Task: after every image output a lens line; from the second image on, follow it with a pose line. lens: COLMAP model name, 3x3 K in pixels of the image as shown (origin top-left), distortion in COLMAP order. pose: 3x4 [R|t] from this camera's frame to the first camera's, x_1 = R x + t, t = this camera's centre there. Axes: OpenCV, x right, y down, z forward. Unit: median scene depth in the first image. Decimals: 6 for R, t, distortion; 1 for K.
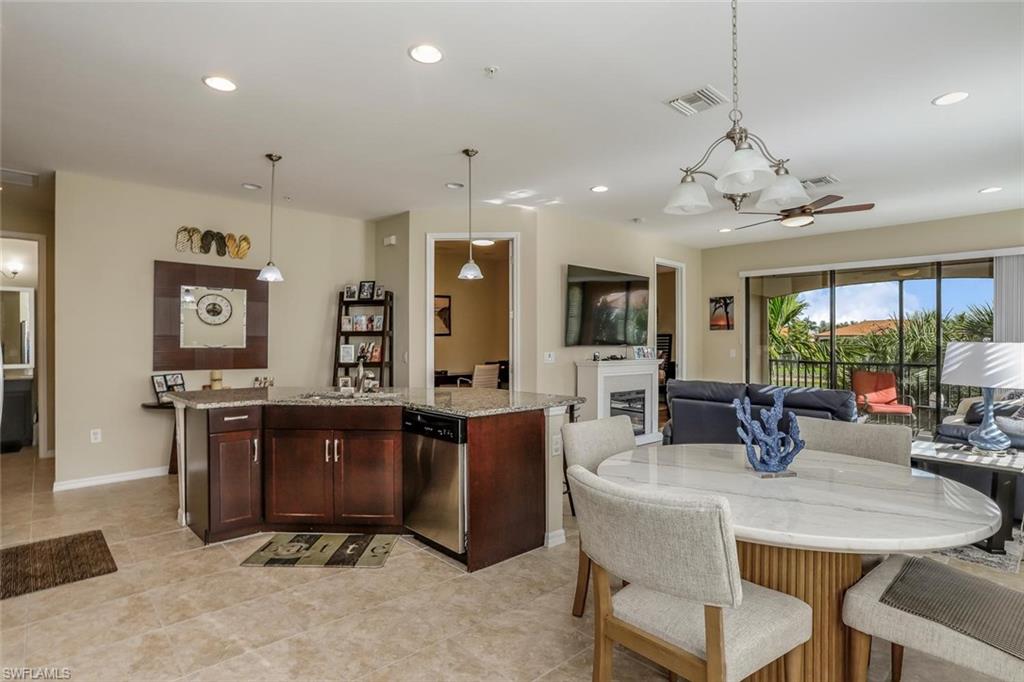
lens RADIAL K [[532.8, 0, 512.0], [0, 532.8, 341.0], [0, 0, 1]] dist [-0.033675, 0.000237]
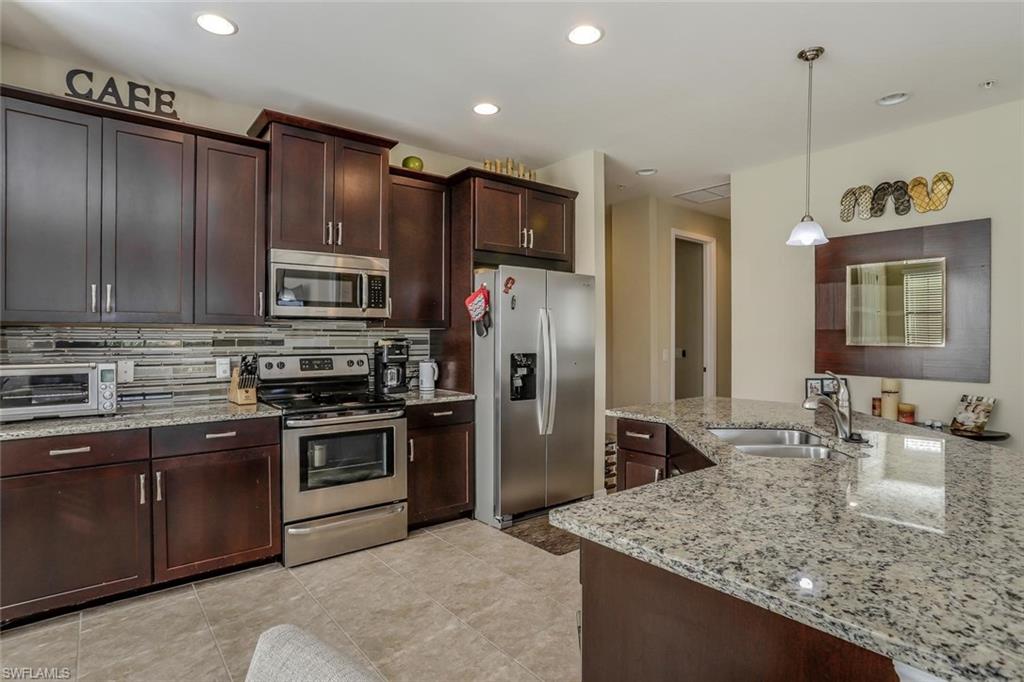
lens RADIAL K [[532.8, 0, 512.0], [0, 532.8, 341.0], [0, 0, 1]] dist [-0.033675, 0.000237]
pose [[-0.074590, 0.002864, -0.997210, 0.325287], [0.000720, 0.999996, 0.002818, 0.006107], [0.997214, -0.000508, -0.074591, 1.021214]]
